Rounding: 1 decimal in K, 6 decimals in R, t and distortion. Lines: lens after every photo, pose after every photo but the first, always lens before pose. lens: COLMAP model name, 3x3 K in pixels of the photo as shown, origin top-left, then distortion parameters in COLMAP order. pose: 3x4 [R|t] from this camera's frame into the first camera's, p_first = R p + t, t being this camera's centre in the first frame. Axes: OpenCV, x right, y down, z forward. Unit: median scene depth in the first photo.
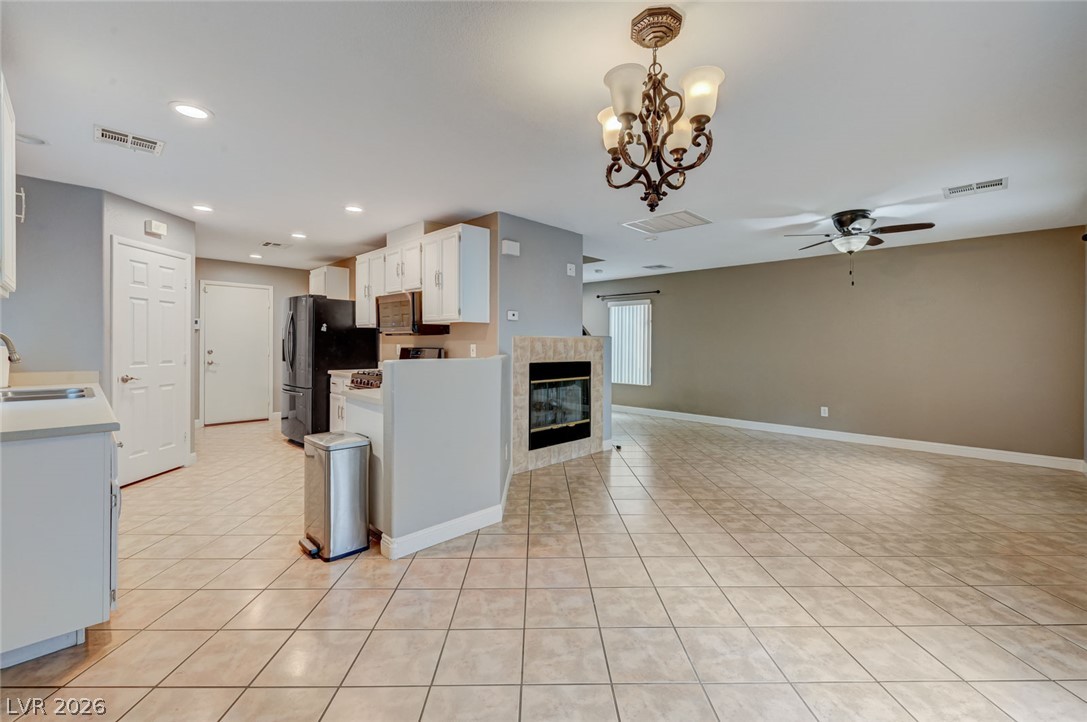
lens RADIAL K [[457.2, 0, 545.0], [0, 457.2, 347.1], [0, 0, 1]] dist [0.003339, -0.000669]
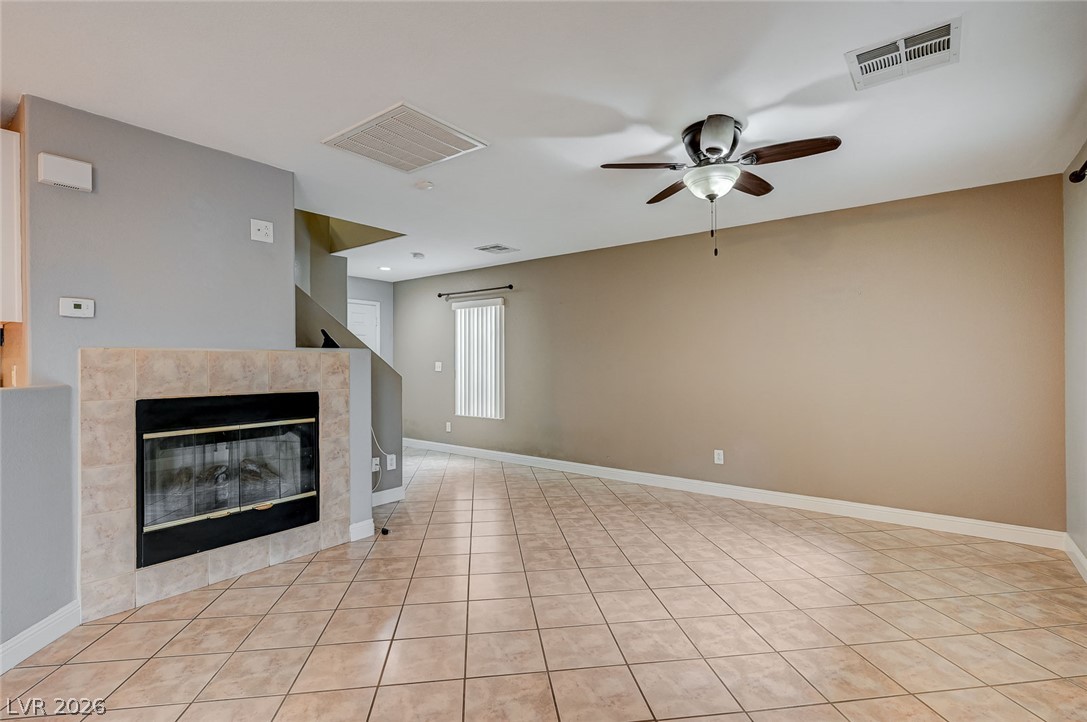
lens RADIAL K [[503.3, 0, 546.9], [0, 503.3, 362.4], [0, 0, 1]] dist [-0.008306, 0.001915]
pose [[0.993292, -0.008791, 0.115294, 0.317546], [0.009159, 0.999955, -0.002659, -0.002006], [-0.115265, 0.003697, 0.993328, 0.328847]]
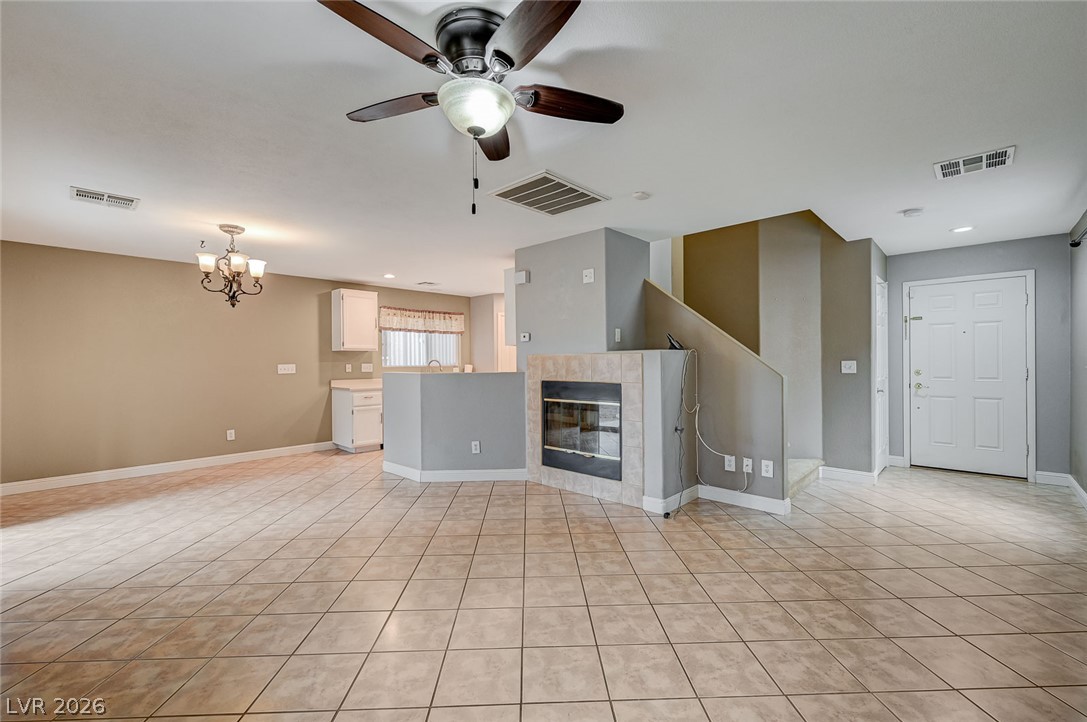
lens RADIAL K [[457.2, 0, 546.7], [0, 457.2, 363.1], [0, 0, 1]] dist [0.003339, -0.000669]
pose [[0.020842, -0.002734, -0.999779, 0.876036], [0.002361, 0.999994, -0.002686, -0.002222], [0.999780, -0.002304, 0.020849, 0.860053]]
